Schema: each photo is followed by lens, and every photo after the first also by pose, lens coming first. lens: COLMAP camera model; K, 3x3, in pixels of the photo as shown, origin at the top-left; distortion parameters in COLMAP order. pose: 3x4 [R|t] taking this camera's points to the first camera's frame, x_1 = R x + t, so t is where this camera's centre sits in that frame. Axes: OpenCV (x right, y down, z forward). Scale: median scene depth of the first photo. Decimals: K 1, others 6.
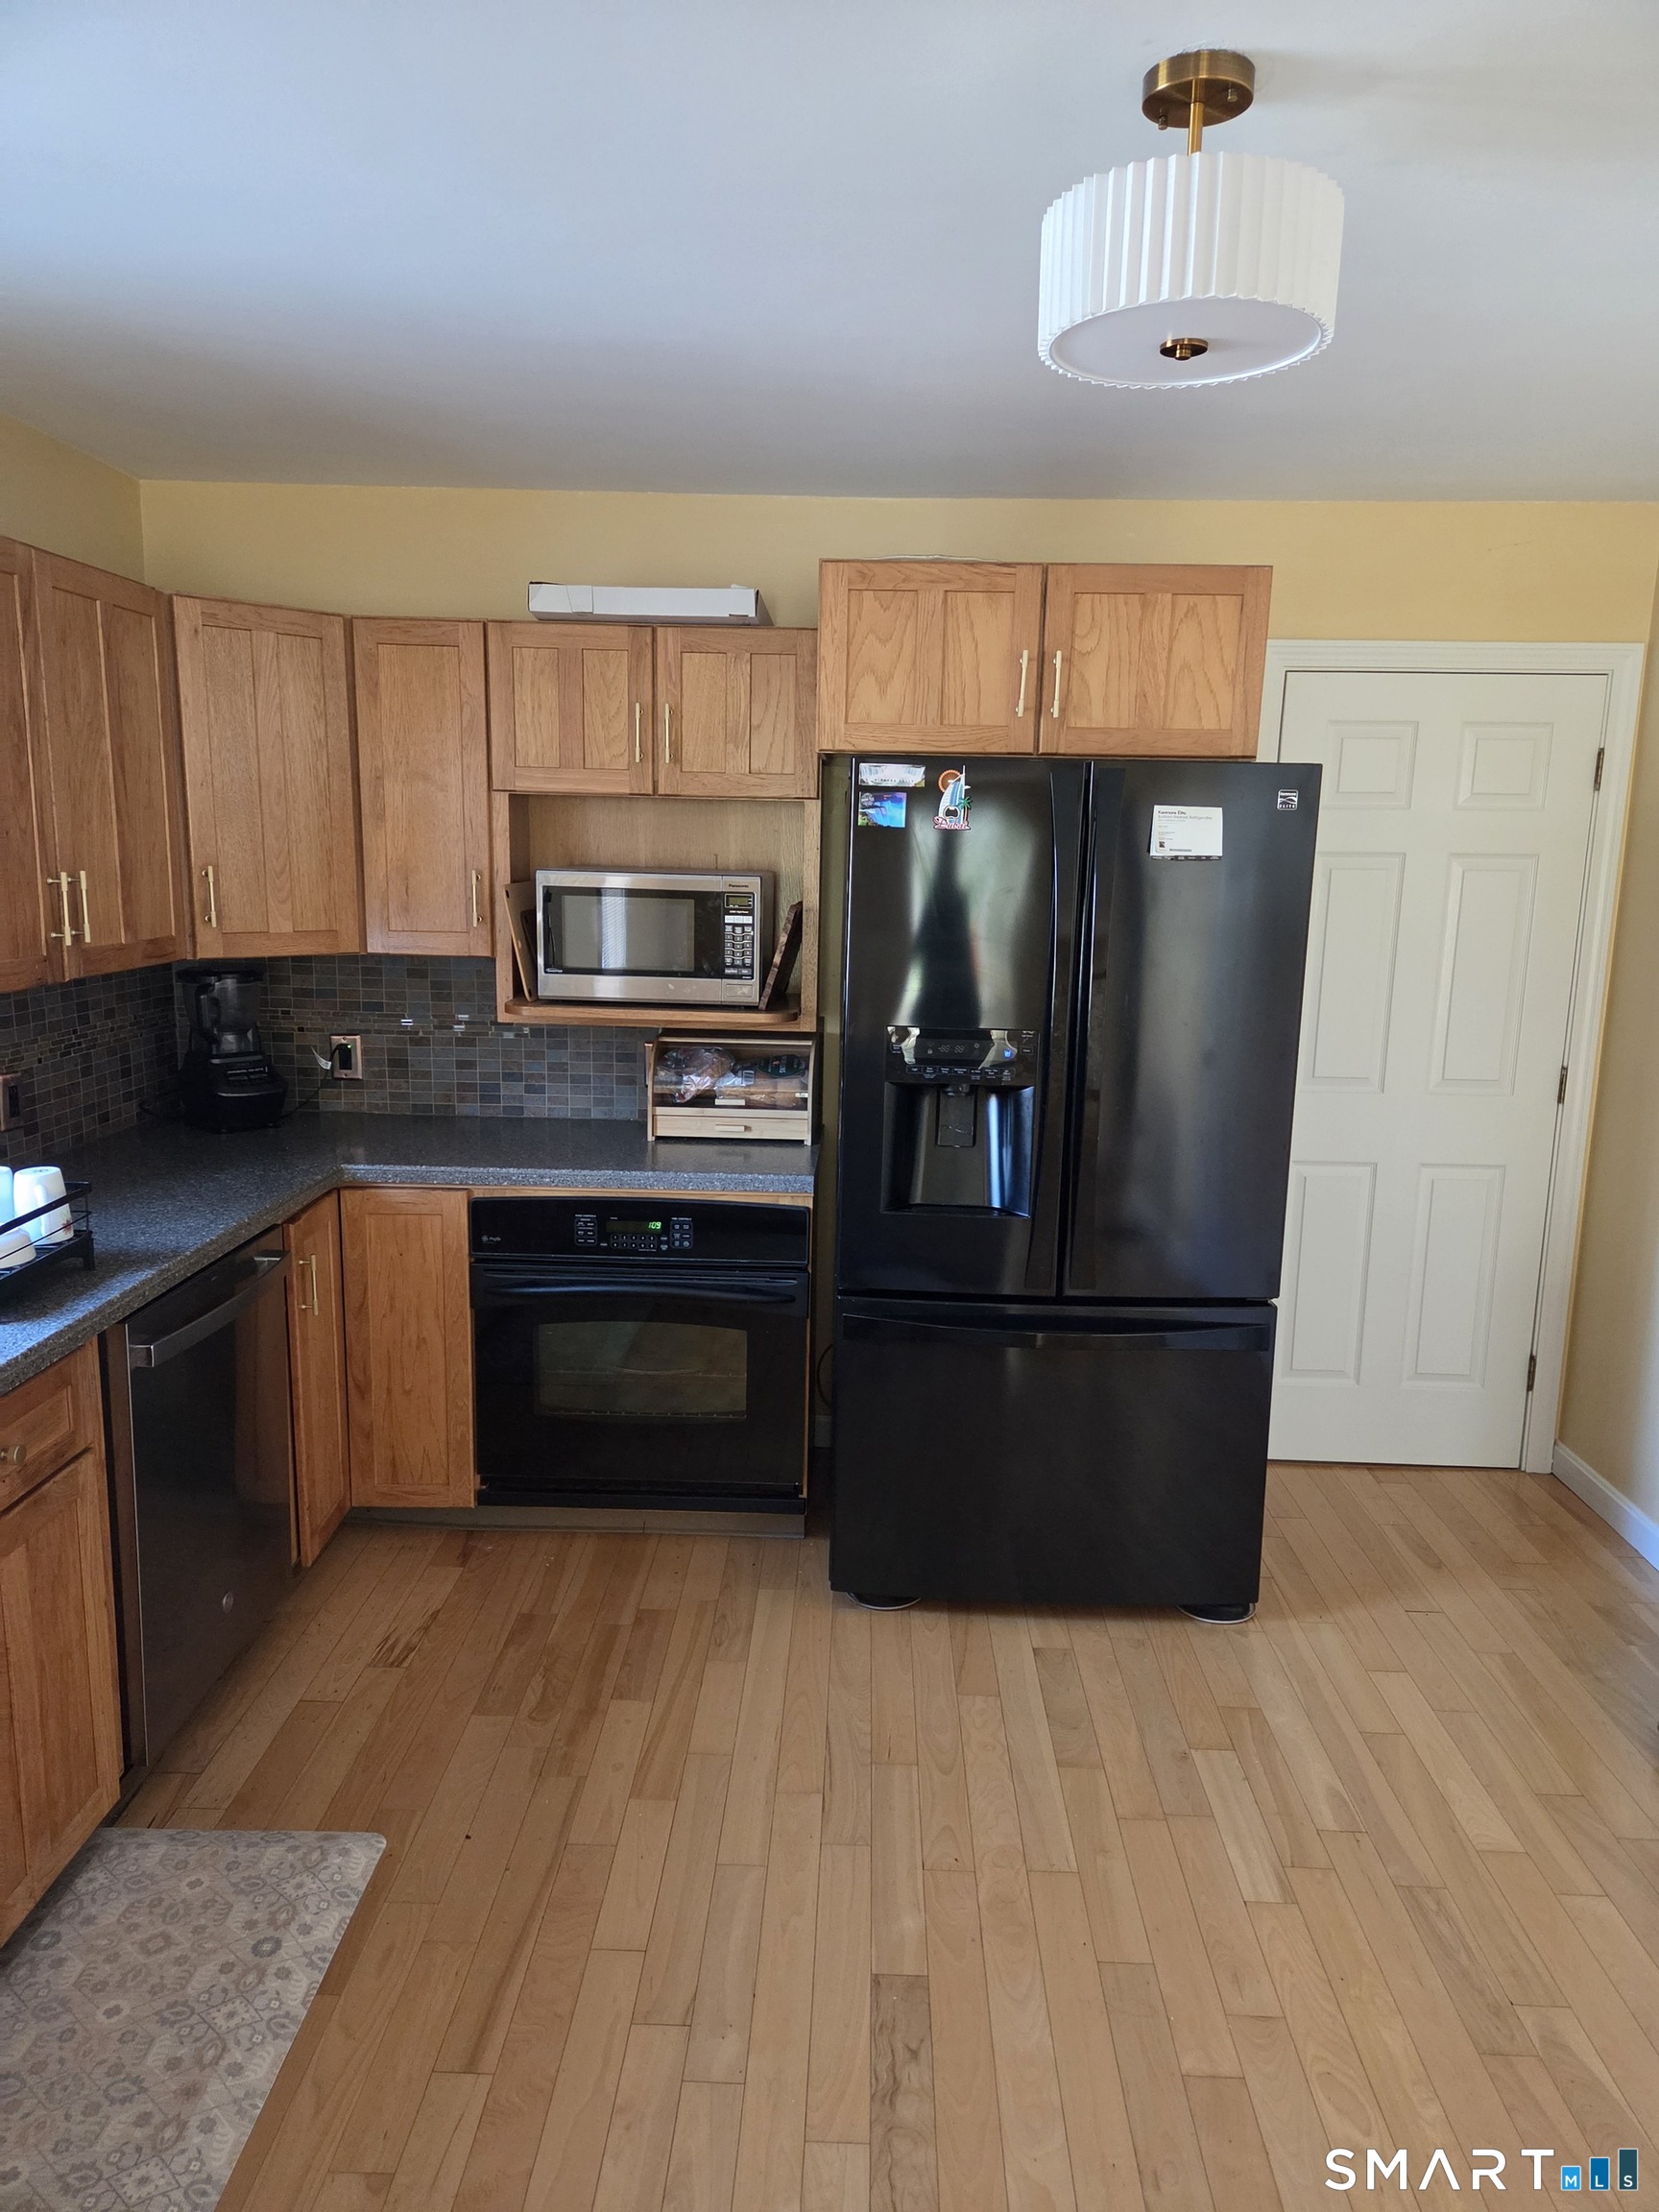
lens RADIAL K [[1488.0, 0, 838.1], [0, 1488.0, 1116.2], [0, 0, 1]] dist [0.061026, -0.037932]
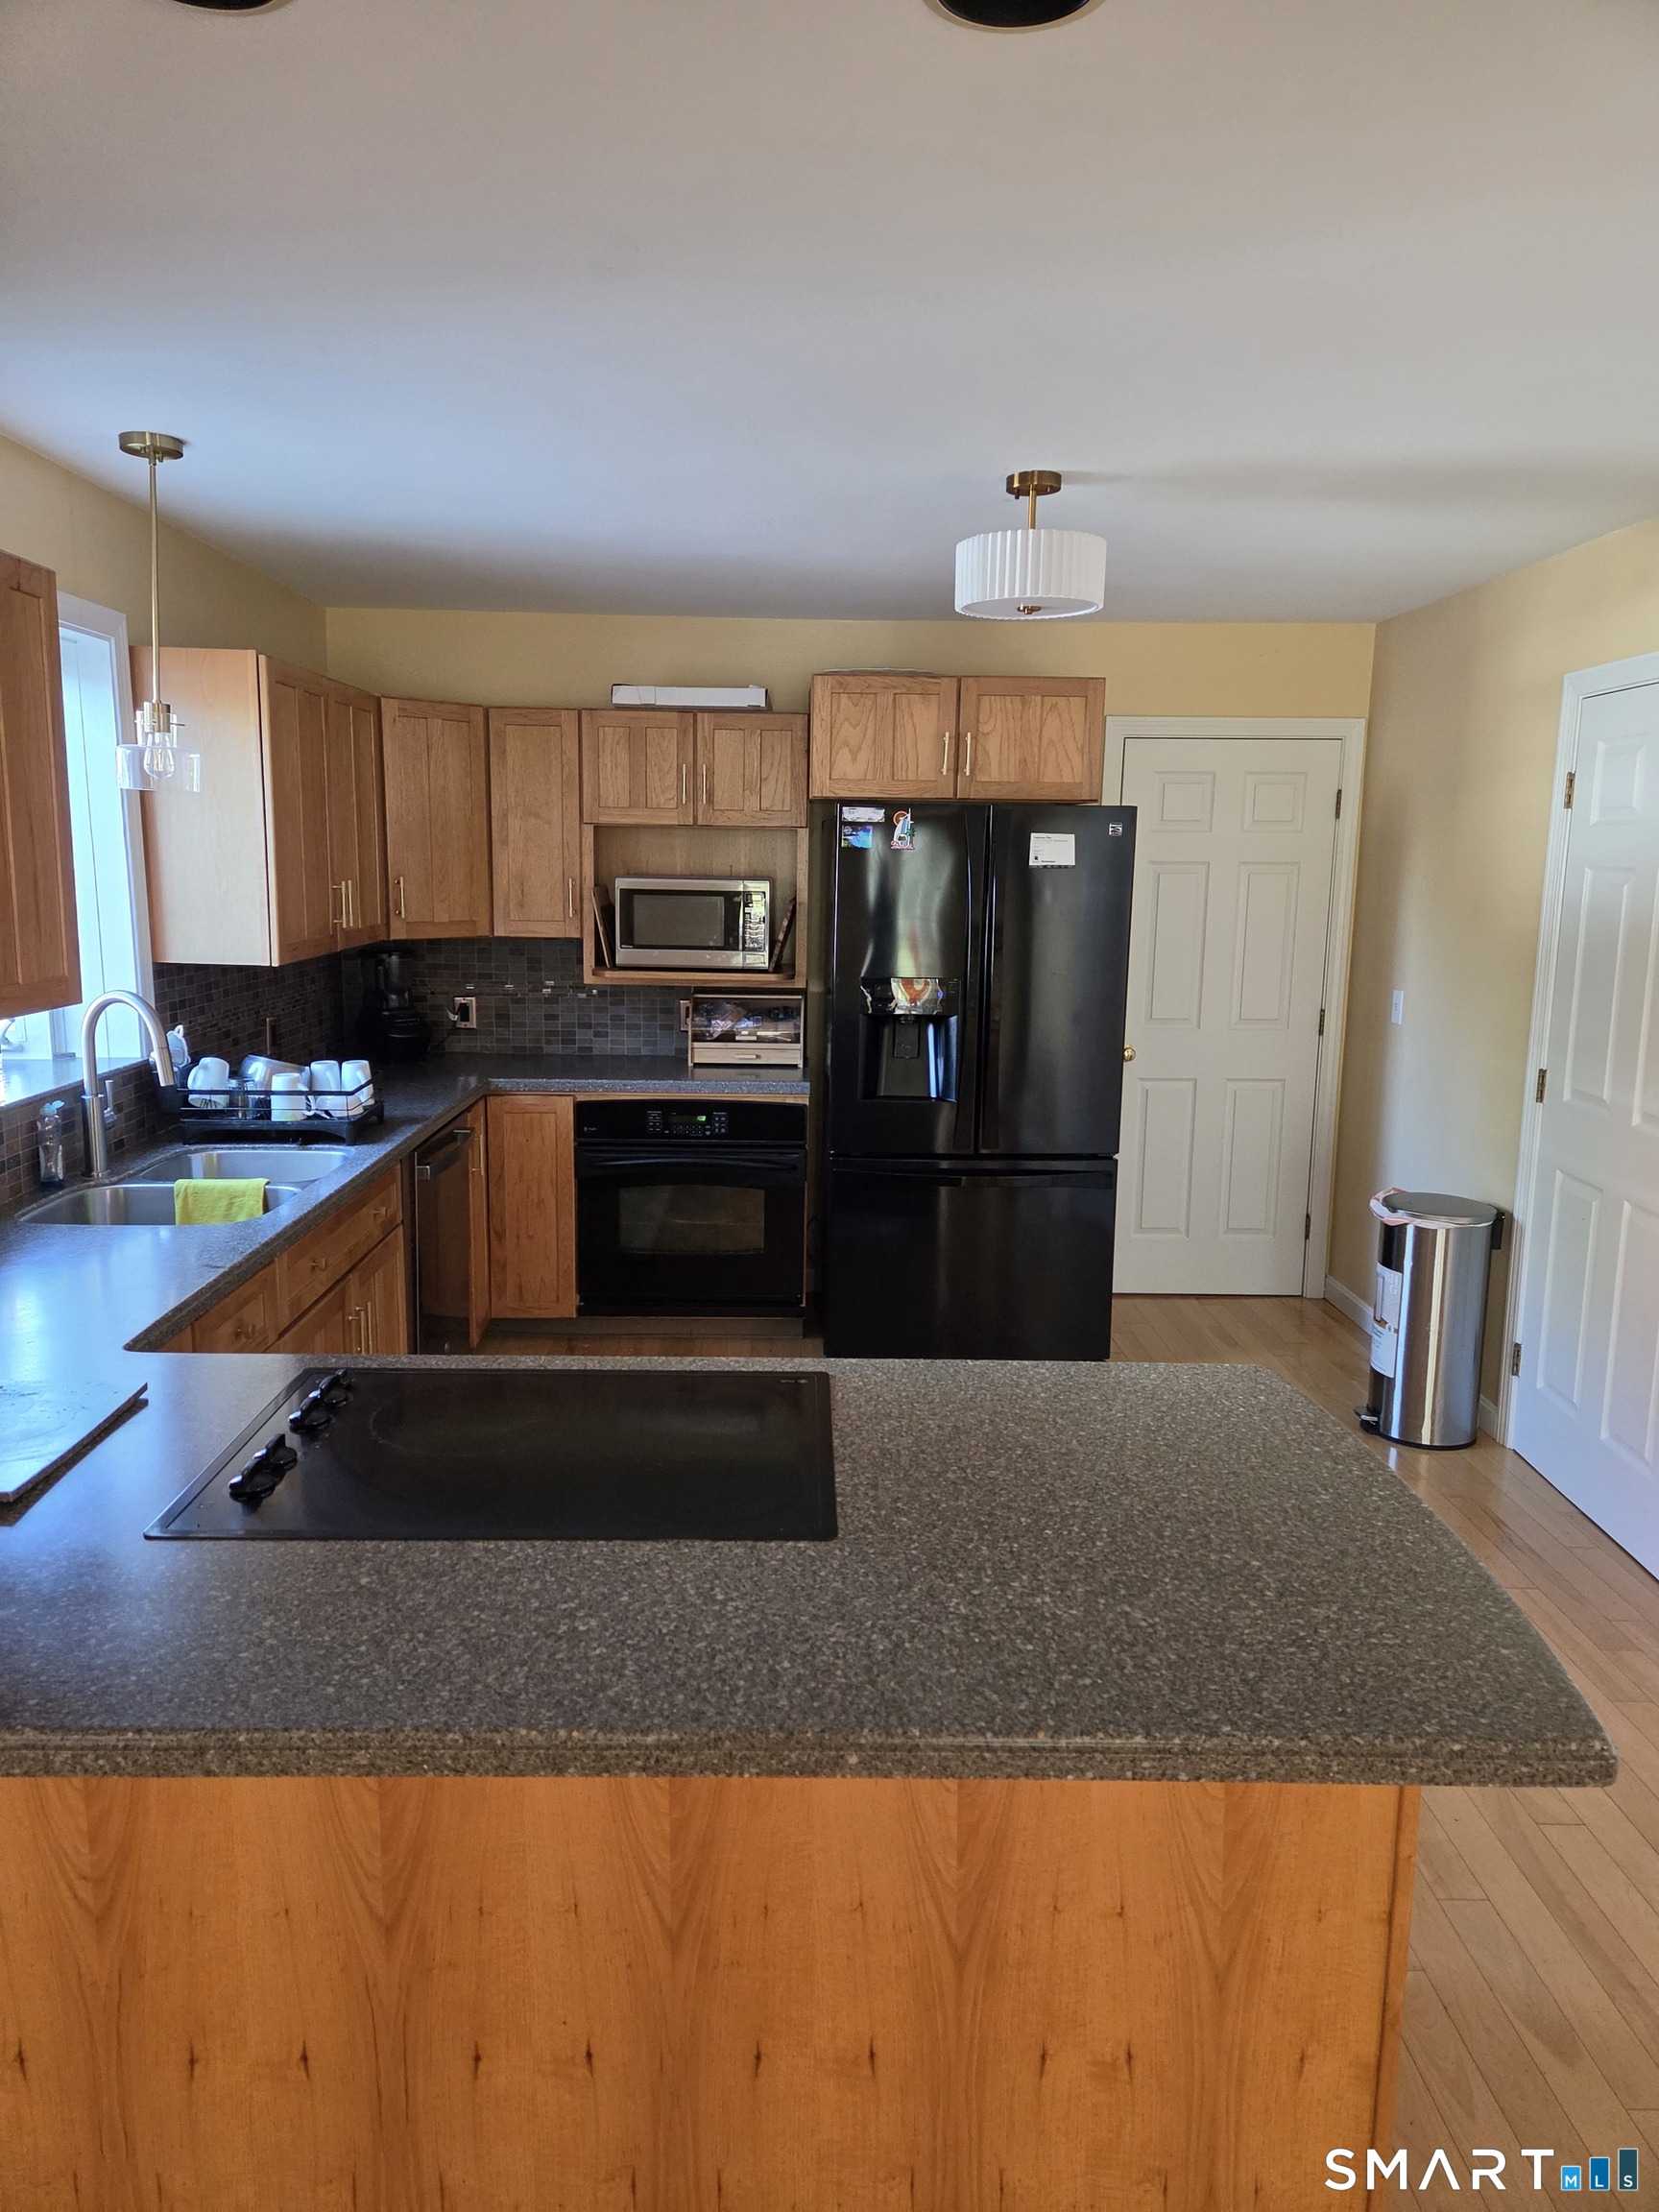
lens RADIAL K [[1488.0, 0, 813.6], [0, 1488.0, 1098.5], [0, 0, 1]] dist [0.061026, -0.037932]
pose [[0.999181, -0.013220, 0.038255, -0.067621], [0.013820, 0.999785, -0.015452, 0.077055], [-0.038042, 0.015968, 0.999149, -0.465366]]
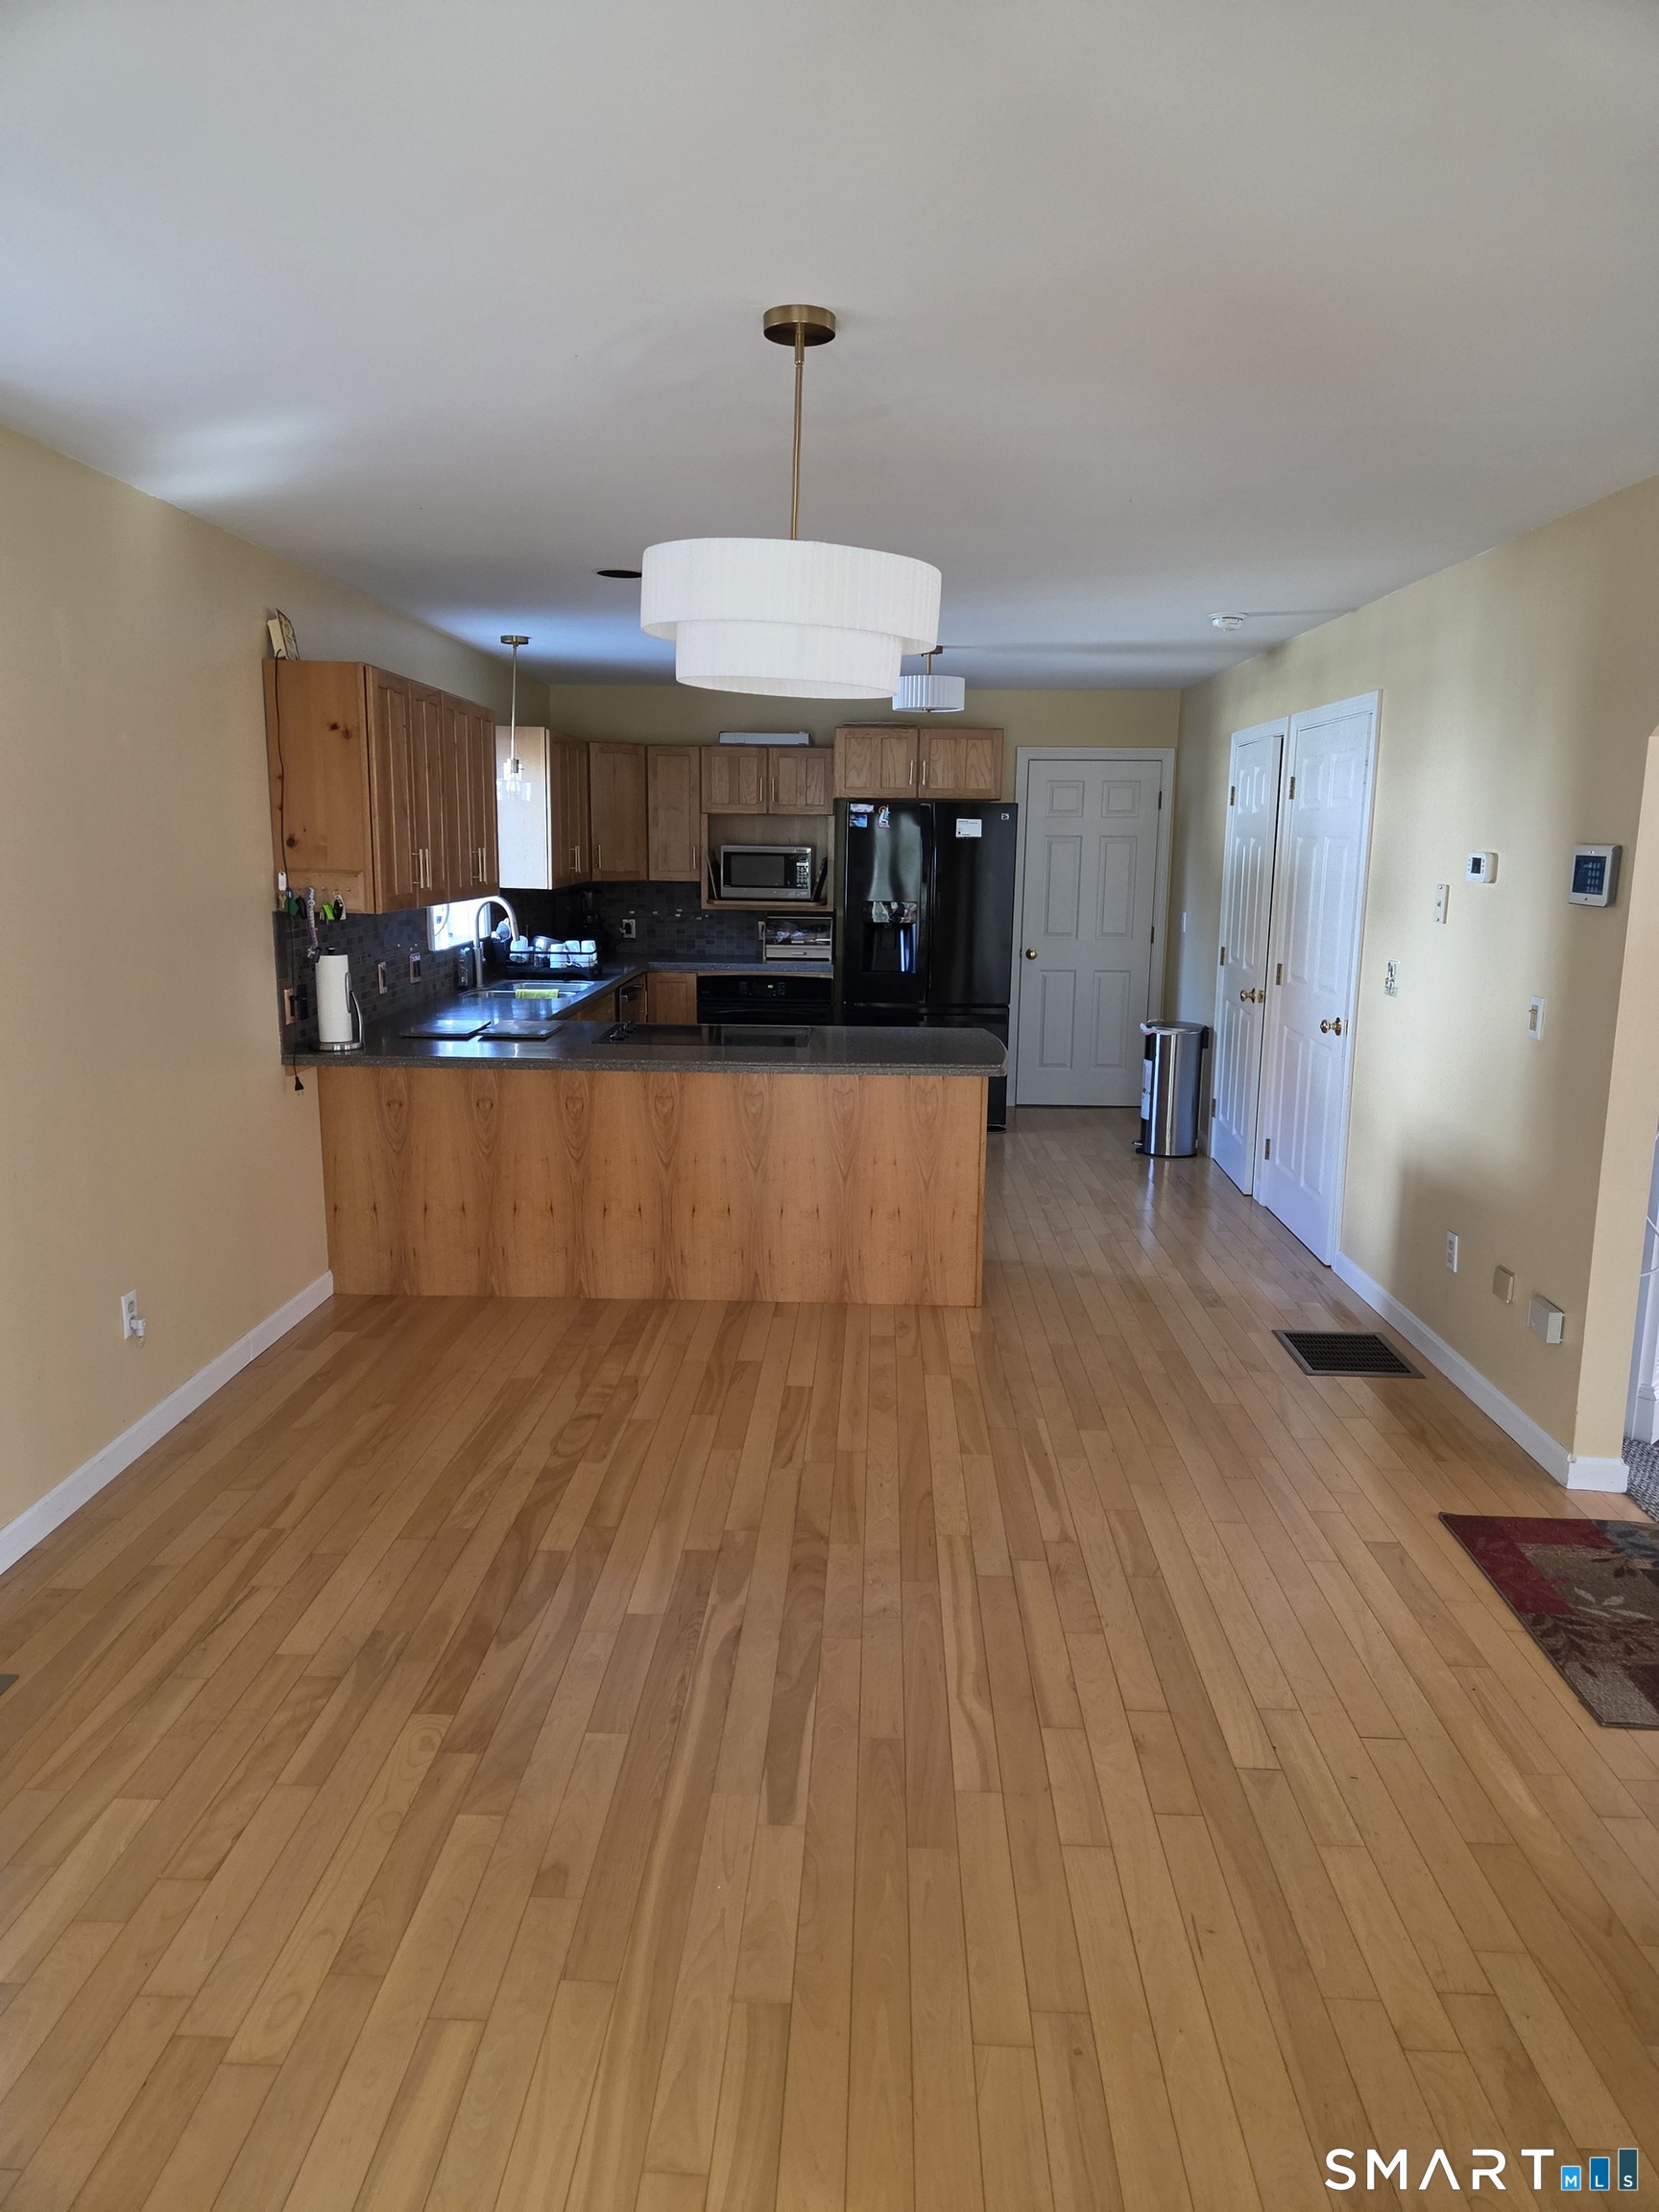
lens RADIAL K [[1488.0, 0, 839.4], [0, 1488.0, 1107.9], [0, 0, 1]] dist [0.061026, -0.037932]
pose [[0.999952, -0.009532, 0.002129, -0.014184], [0.009530, 0.999954, 0.001058, 0.274453], [-0.002139, -0.001038, 0.999997, -1.498473]]
